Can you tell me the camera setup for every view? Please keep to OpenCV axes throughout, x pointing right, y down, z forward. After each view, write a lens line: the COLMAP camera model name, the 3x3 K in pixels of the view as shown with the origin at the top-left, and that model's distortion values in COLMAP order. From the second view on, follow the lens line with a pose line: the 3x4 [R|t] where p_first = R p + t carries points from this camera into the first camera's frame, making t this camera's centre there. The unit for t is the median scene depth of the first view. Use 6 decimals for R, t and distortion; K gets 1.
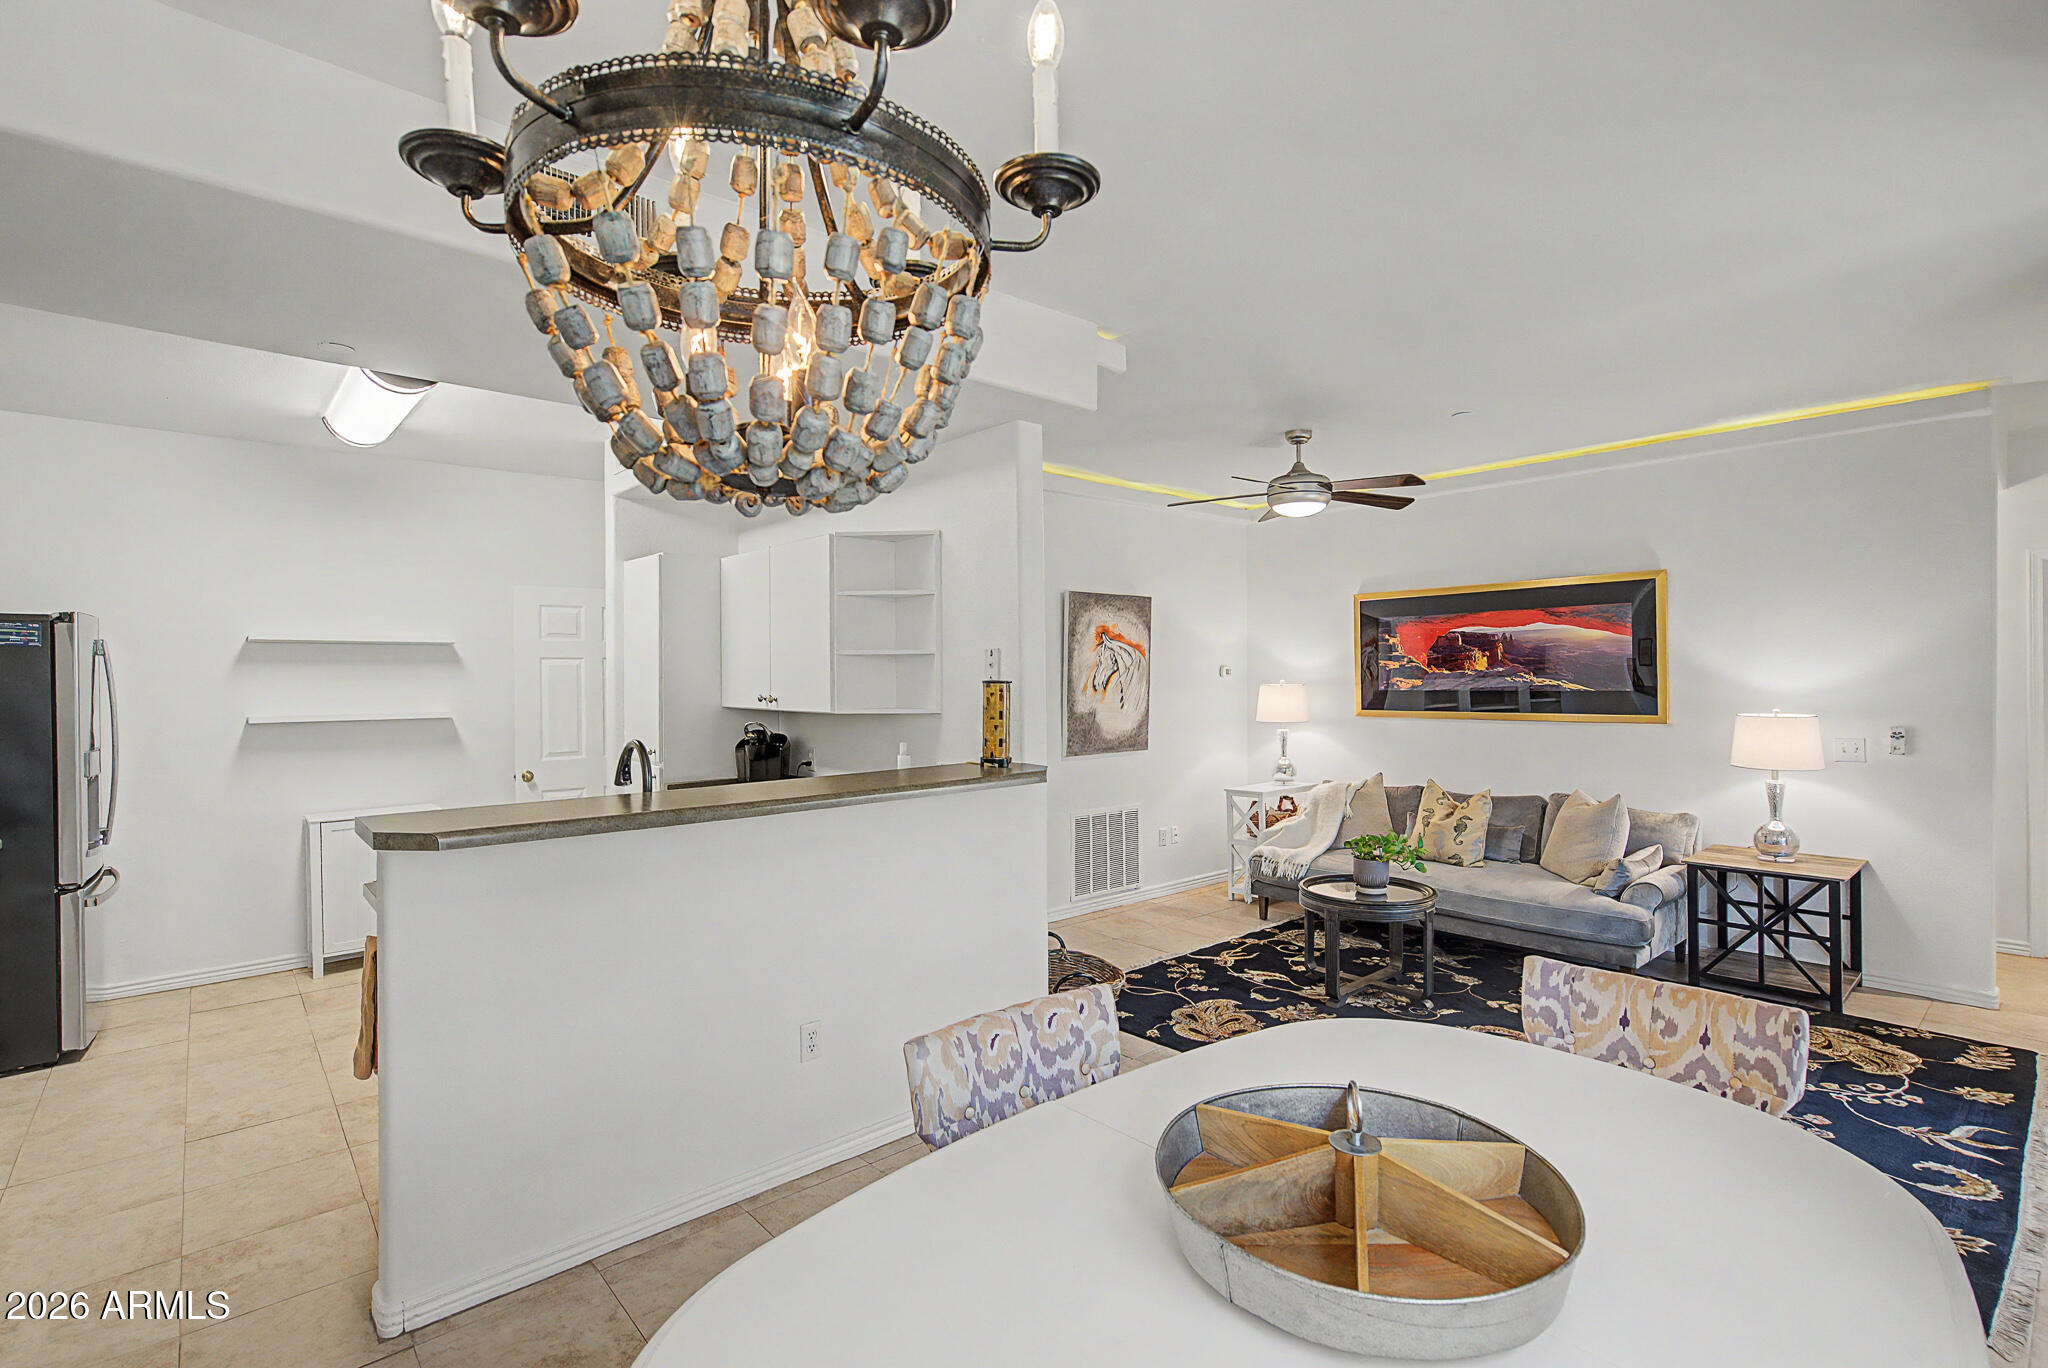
lens RADIAL K [[946.1, 0, 1001.4], [0, 946.1, 677.5], [0, 0, 1]] dist [-0.009732, 0.001894]
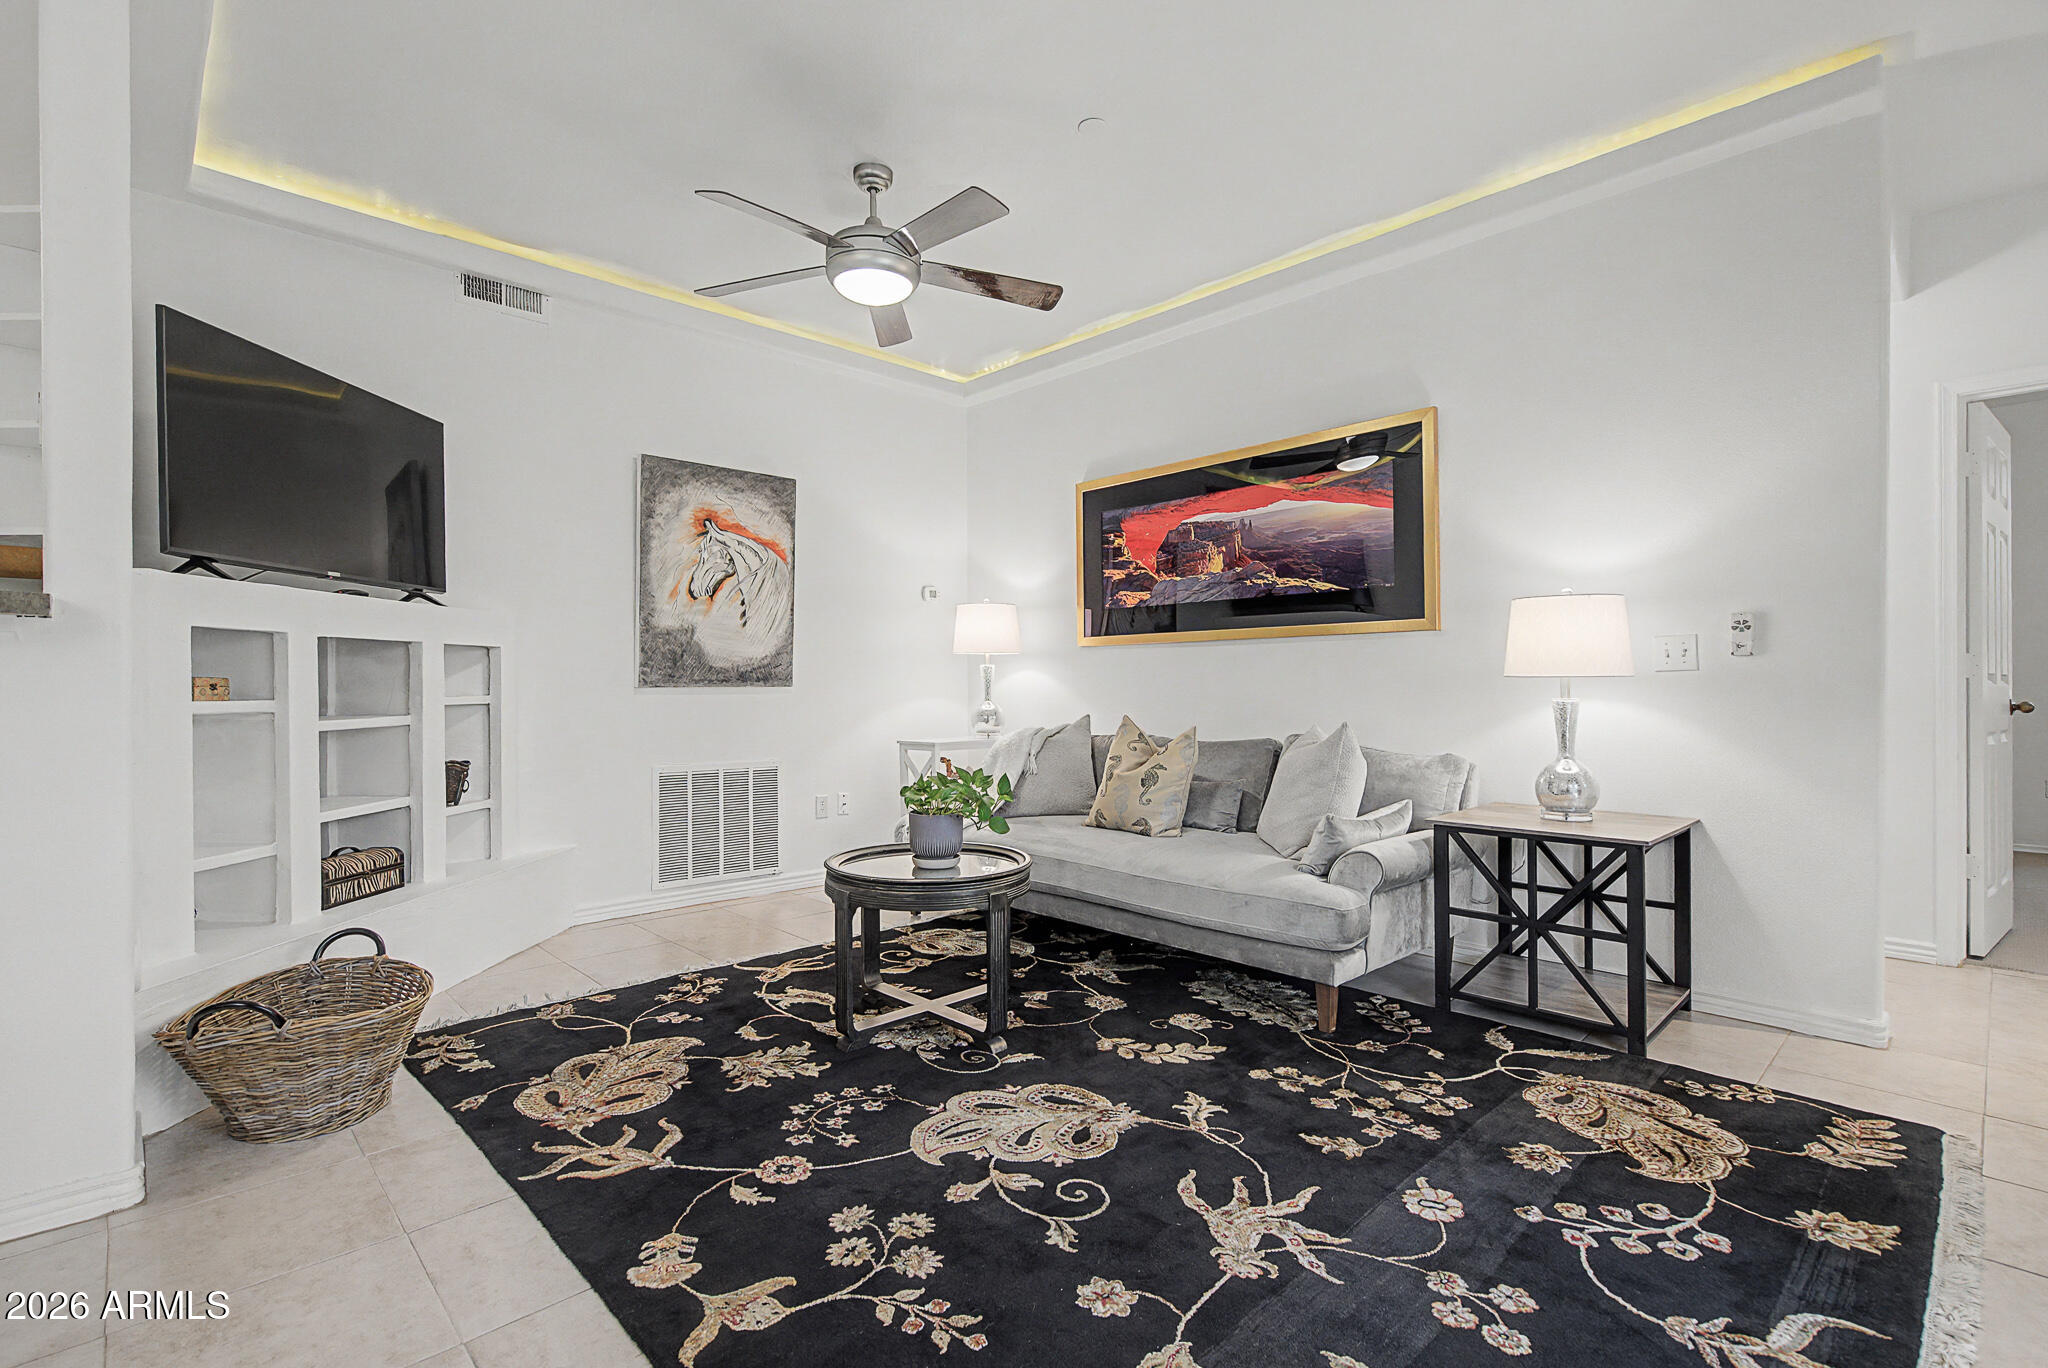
lens RADIAL K [[946.1, 0, 995.1], [0, 946.1, 682.2], [0, 0, 1]] dist [-0.009732, 0.001894]
pose [[0.999165, 0.007555, 0.040162, 0.398360], [-0.007456, 0.999969, -0.002628, 0.103431], [-0.040181, 0.002327, 0.999190, 0.357715]]
